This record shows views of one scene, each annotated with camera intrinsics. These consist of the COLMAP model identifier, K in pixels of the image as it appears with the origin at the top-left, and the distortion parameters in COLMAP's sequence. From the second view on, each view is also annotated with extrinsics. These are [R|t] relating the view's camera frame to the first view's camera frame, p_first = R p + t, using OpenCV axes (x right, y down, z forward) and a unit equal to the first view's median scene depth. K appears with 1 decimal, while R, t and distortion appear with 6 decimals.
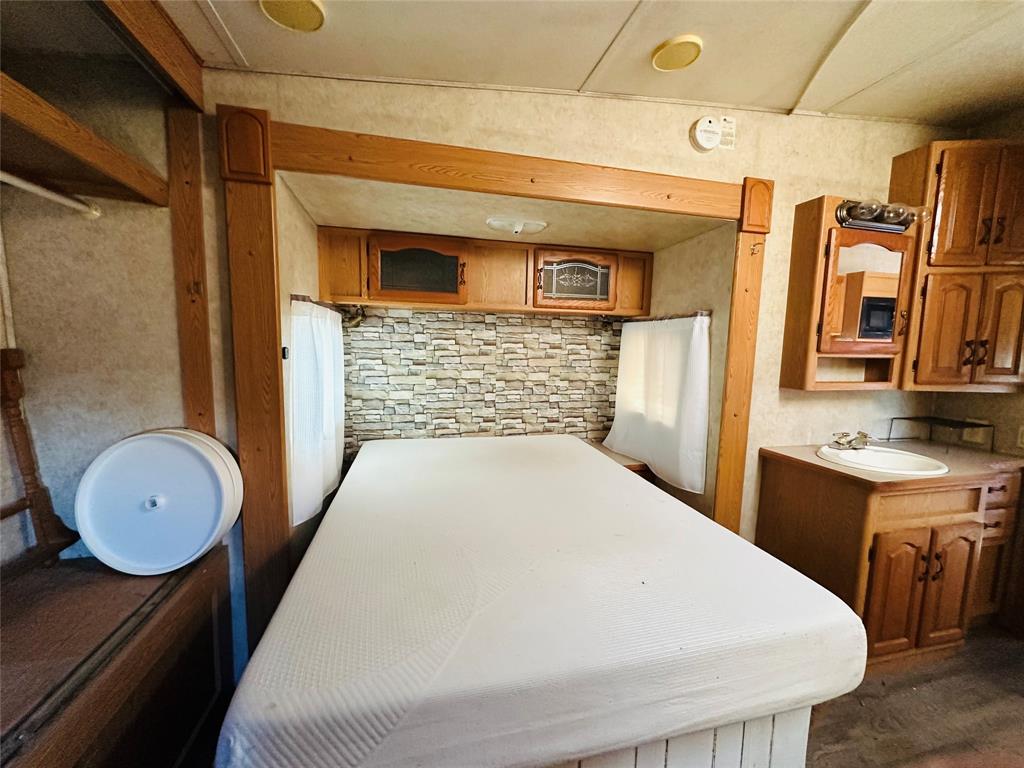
lens RADIAL K [[404.2, 0, 512.0], [0, 404.2, 384.0], [0, 0, 1]] dist [-0.000400, -0.000508]
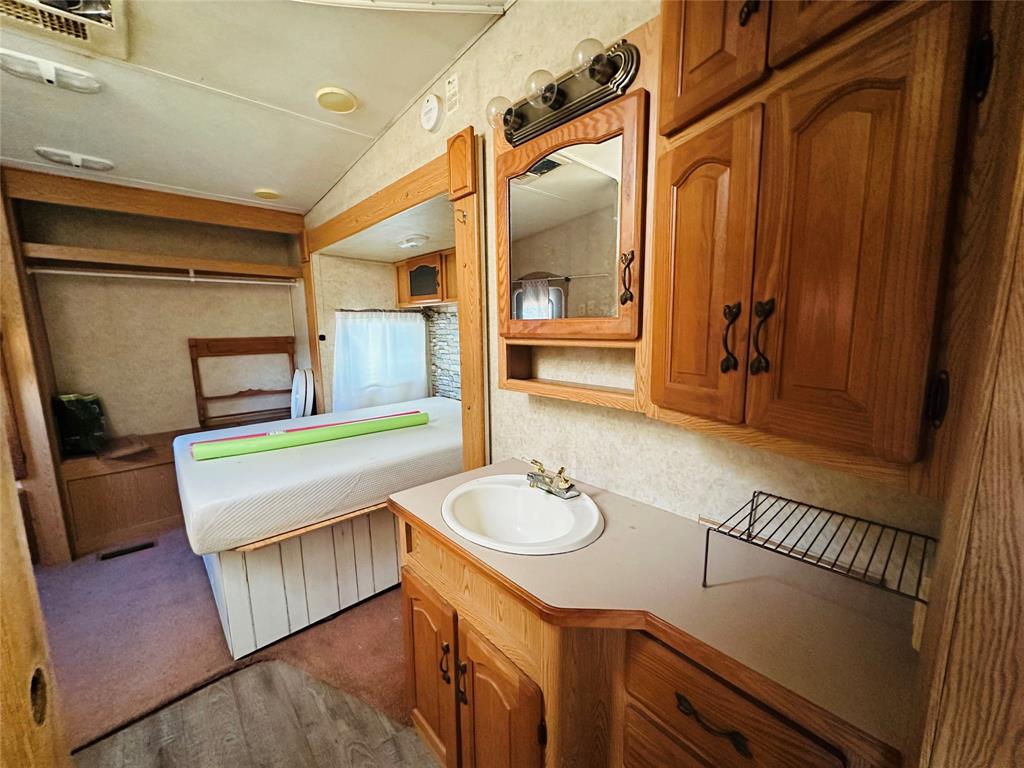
lens RADIAL K [[404.2, 0, 512.0], [0, 404.2, 384.0], [0, 0, 1]] dist [-0.000400, -0.000508]
pose [[0.485411, 0.100047, -0.868543, 1.276153], [-0.067204, 0.994761, 0.077028, -0.047101], [0.871699, 0.020979, 0.489592, 0.602905]]
